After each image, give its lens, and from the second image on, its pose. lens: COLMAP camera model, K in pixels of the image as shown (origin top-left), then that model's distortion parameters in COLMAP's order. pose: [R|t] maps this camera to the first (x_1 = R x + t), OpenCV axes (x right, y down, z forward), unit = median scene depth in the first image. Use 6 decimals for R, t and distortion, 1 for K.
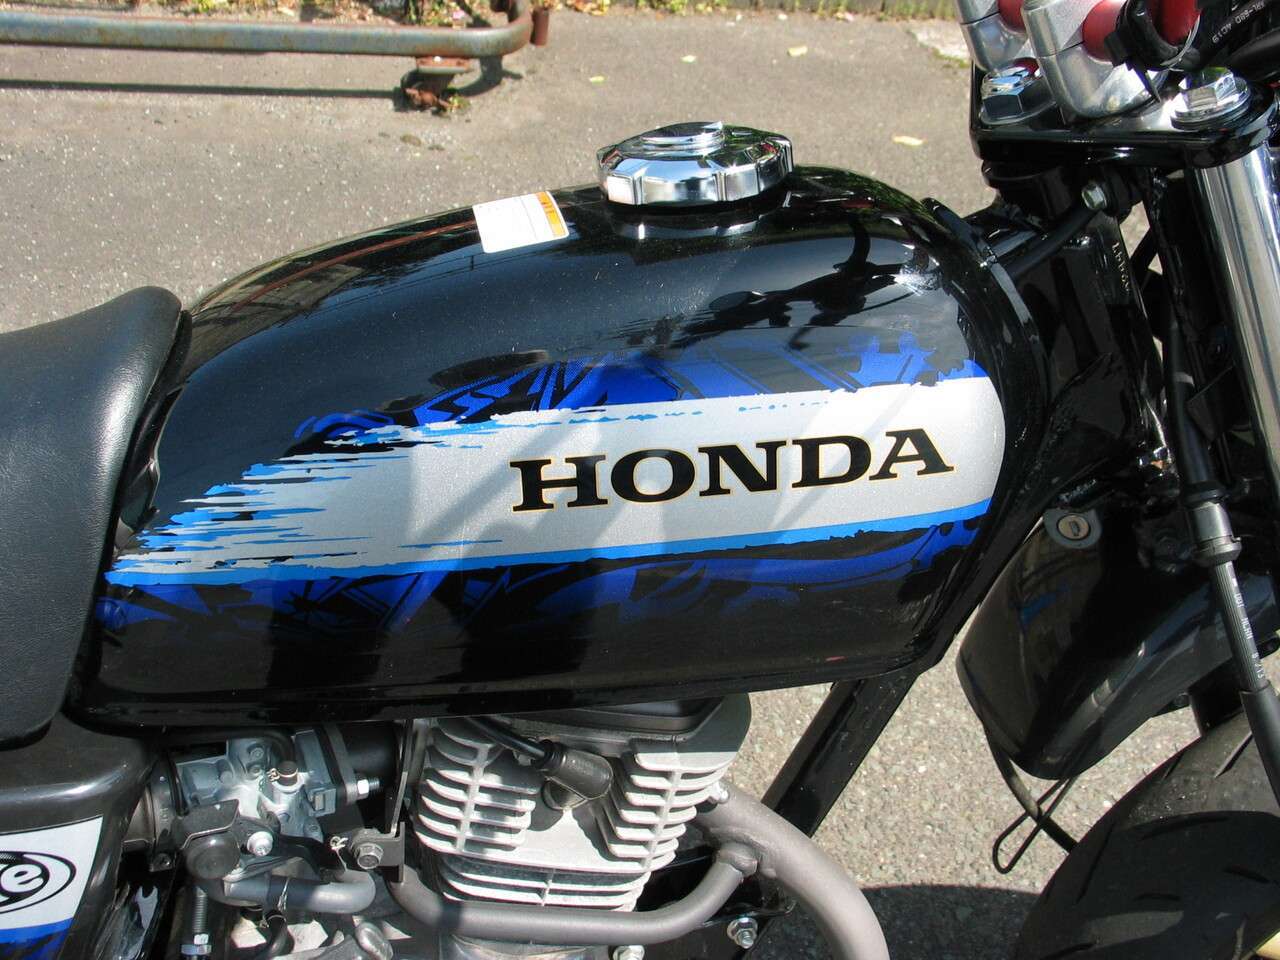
lens RADIAL K [[1333.3, 0, 656.7], [0, 1333.3, 477.0], [0, 0, 1]] dist [-0.200255, 0.244209]
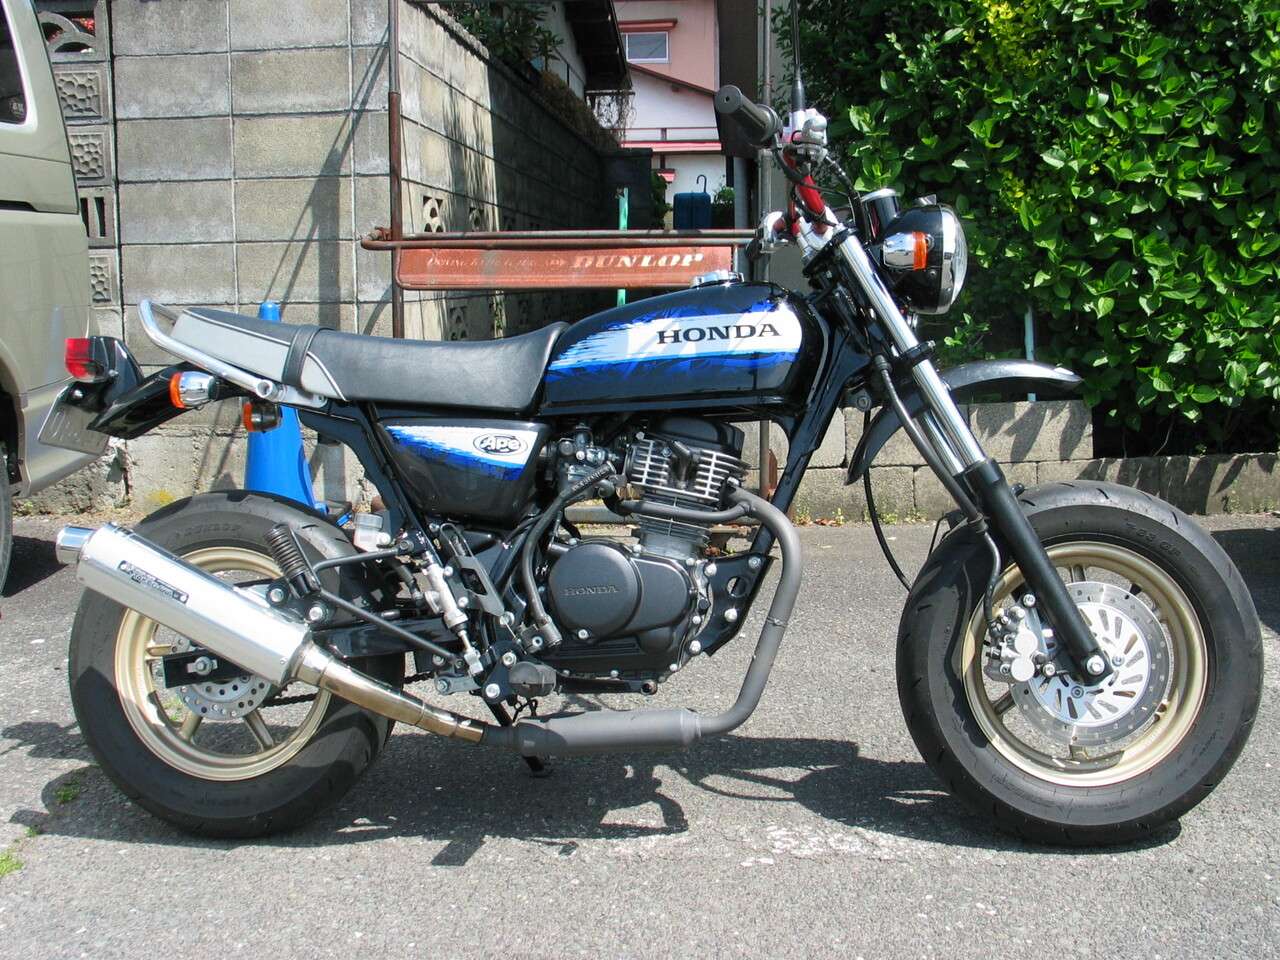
lens RADIAL K [[1333.3, 0, 656.7], [0, 1333.3, 477.0], [0, 0, 1]] dist [-0.200255, 0.244209]
pose [[0.966284, -0.080883, -0.244443, 0.589419], [-0.057138, 0.858346, -0.509880, 1.711152], [0.251058, 0.506656, 0.824785, -1.439348]]
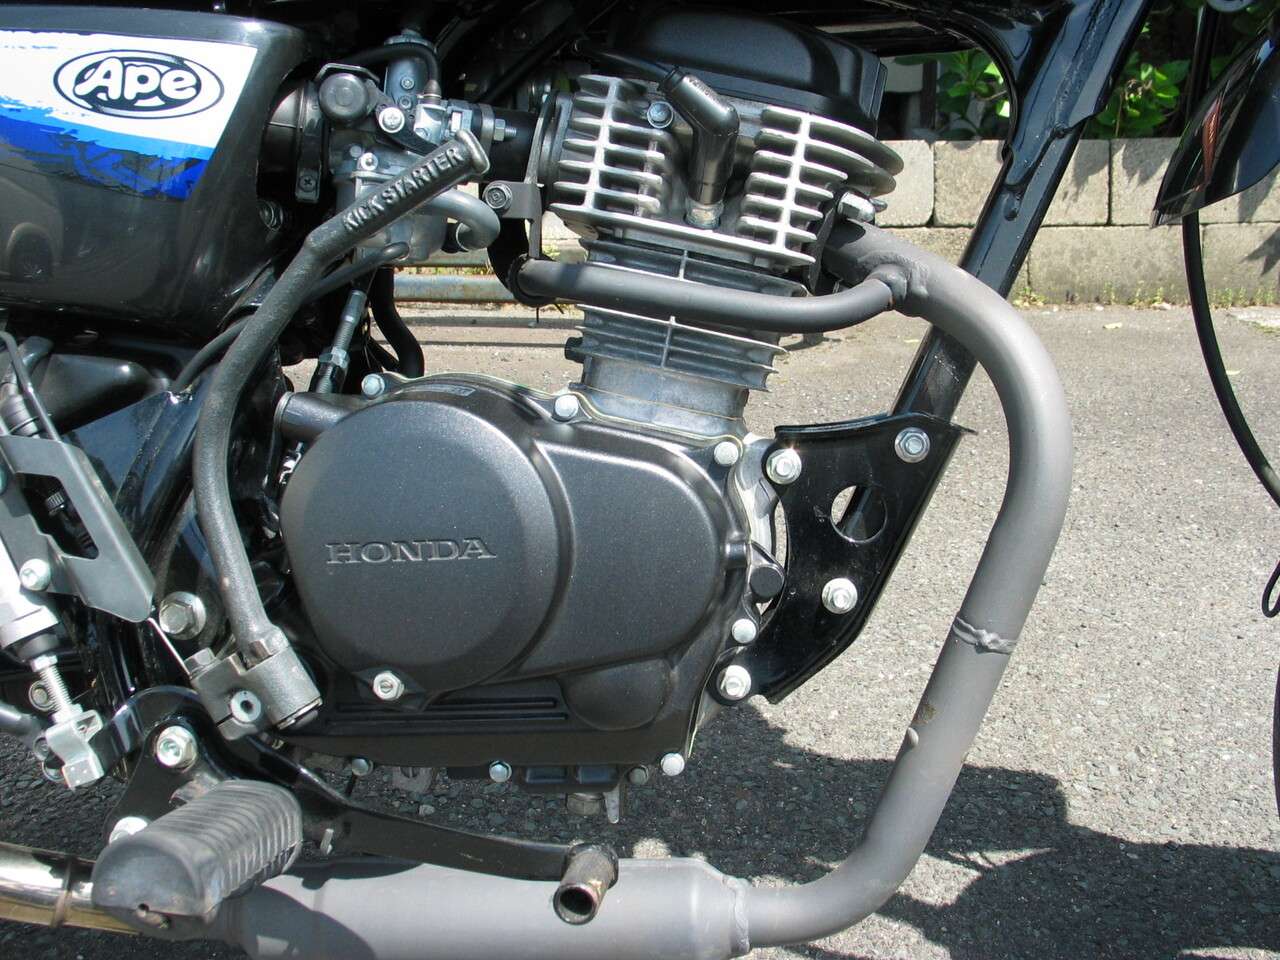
lens RADIAL K [[1333.3, 0, 656.7], [0, 1333.3, 477.0], [0, 0, 1]] dist [-0.200255, 0.244209]
pose [[0.963052, -0.029059, -0.267742, 0.151733], [-0.070824, 0.931841, -0.355888, 0.768908], [0.259835, 0.361701, 0.895354, 0.170550]]
